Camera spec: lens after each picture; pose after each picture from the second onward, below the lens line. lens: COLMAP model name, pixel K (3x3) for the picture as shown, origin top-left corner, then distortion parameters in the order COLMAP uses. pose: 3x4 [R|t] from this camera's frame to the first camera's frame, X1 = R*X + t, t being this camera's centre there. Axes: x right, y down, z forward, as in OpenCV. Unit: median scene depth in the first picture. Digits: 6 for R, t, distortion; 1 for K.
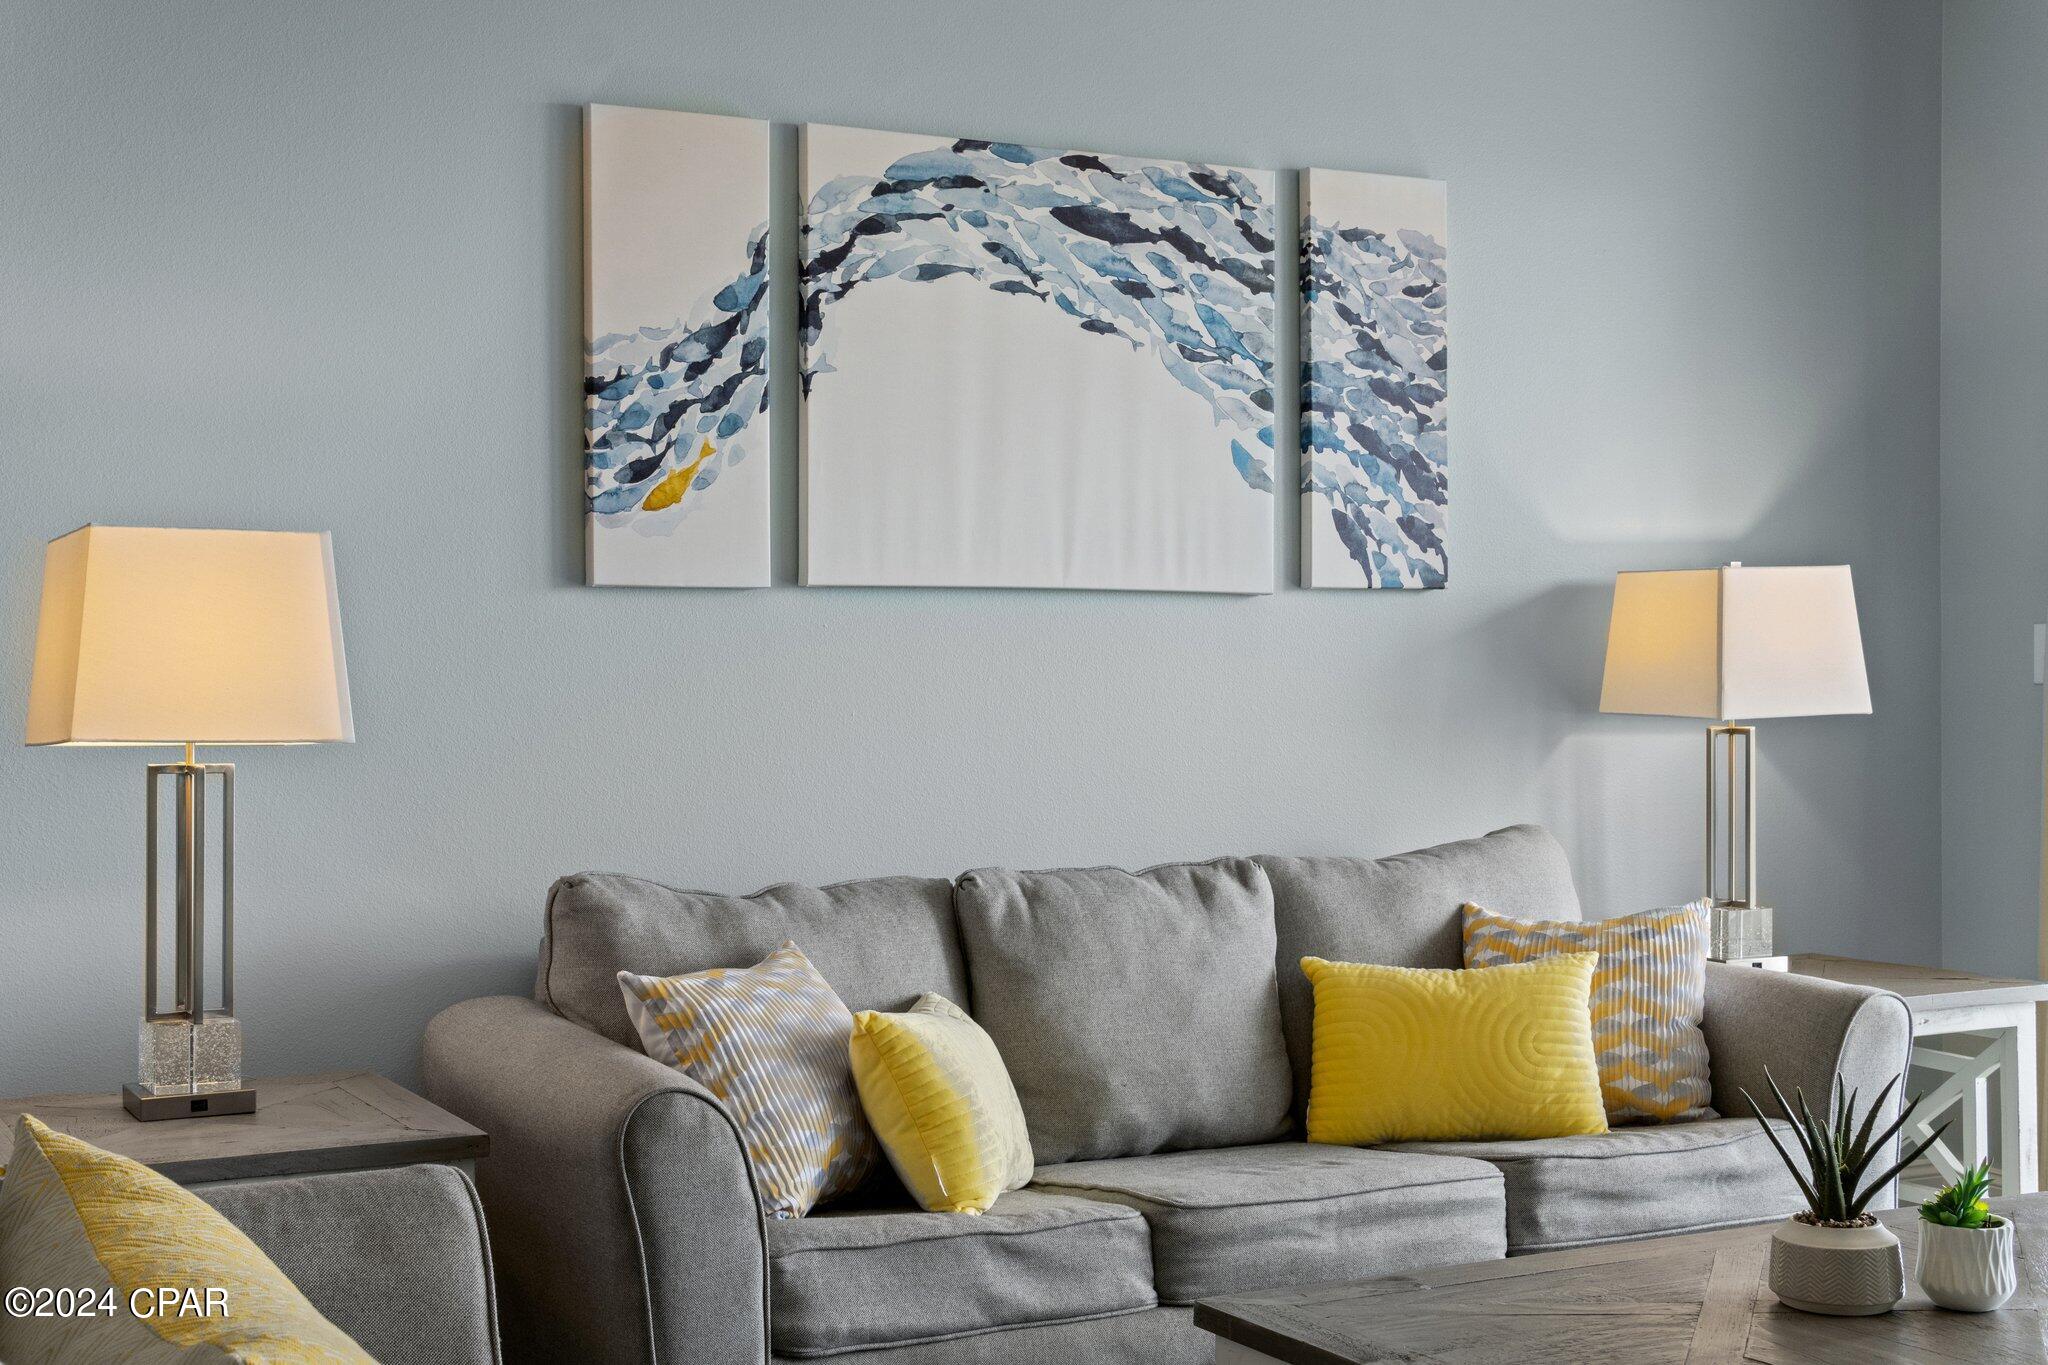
lens RADIAL K [[2723.7, 0, 1037.0], [0, 2723.7, 700.3], [0, 0, 1]] dist [0.021300, 0.000000]
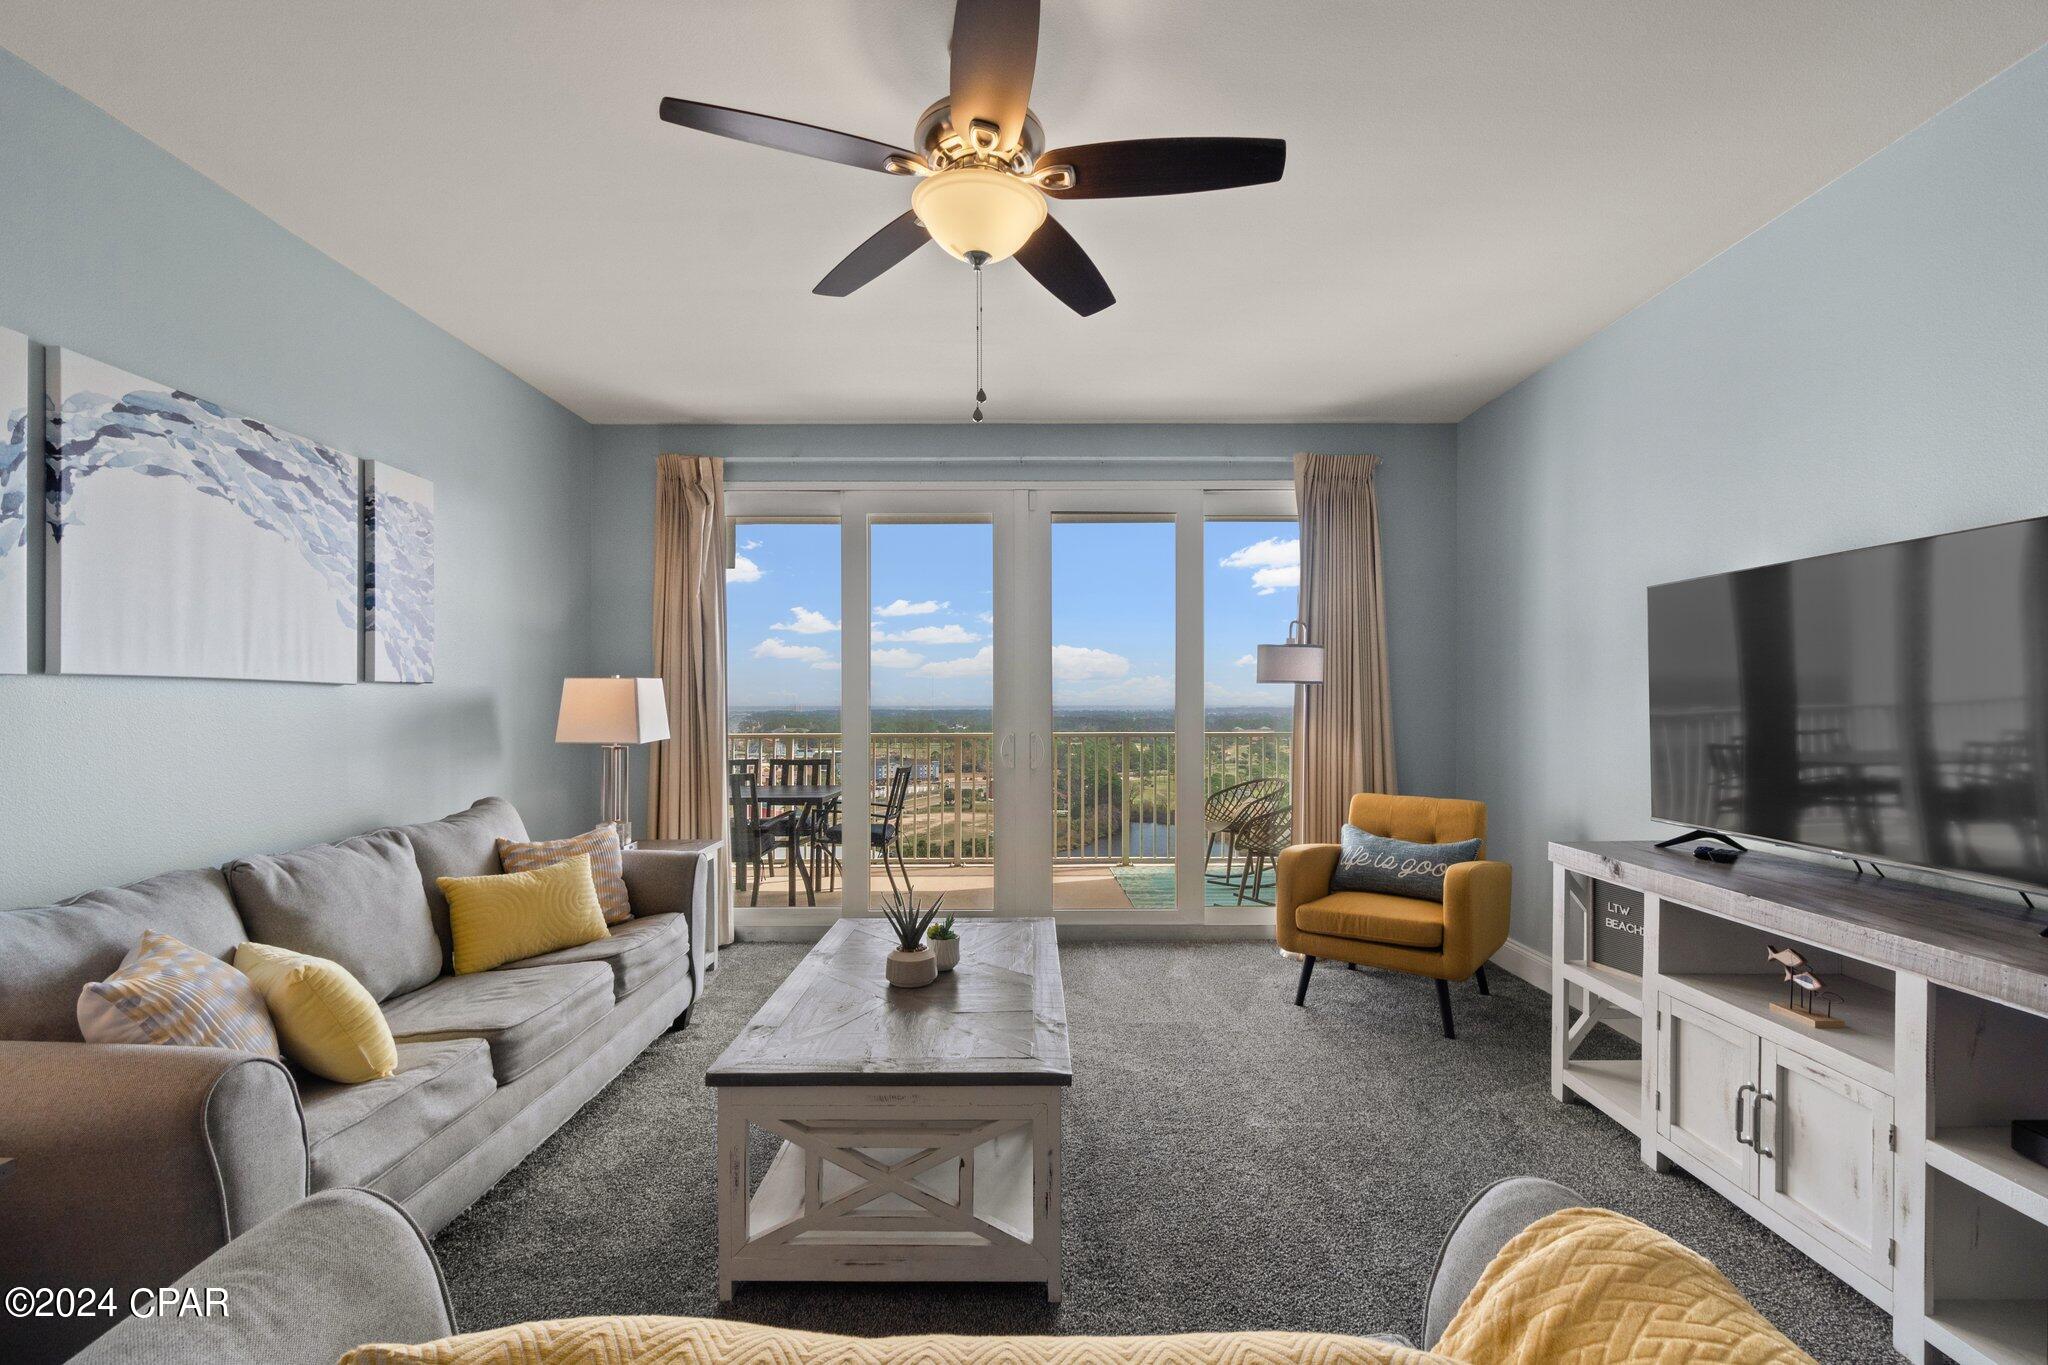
lens RADIAL K [[881.5, 0, 1022.5], [0, 881.5, 703.9], [0, 0, 1]] dist [-0.006585, 0.001752]
pose [[0.467890, 0.002861, 0.883782, -0.252662], [0.008482, 0.999934, -0.007728, -0.018846], [-0.883746, 0.011112, 0.467834, 0.349281]]
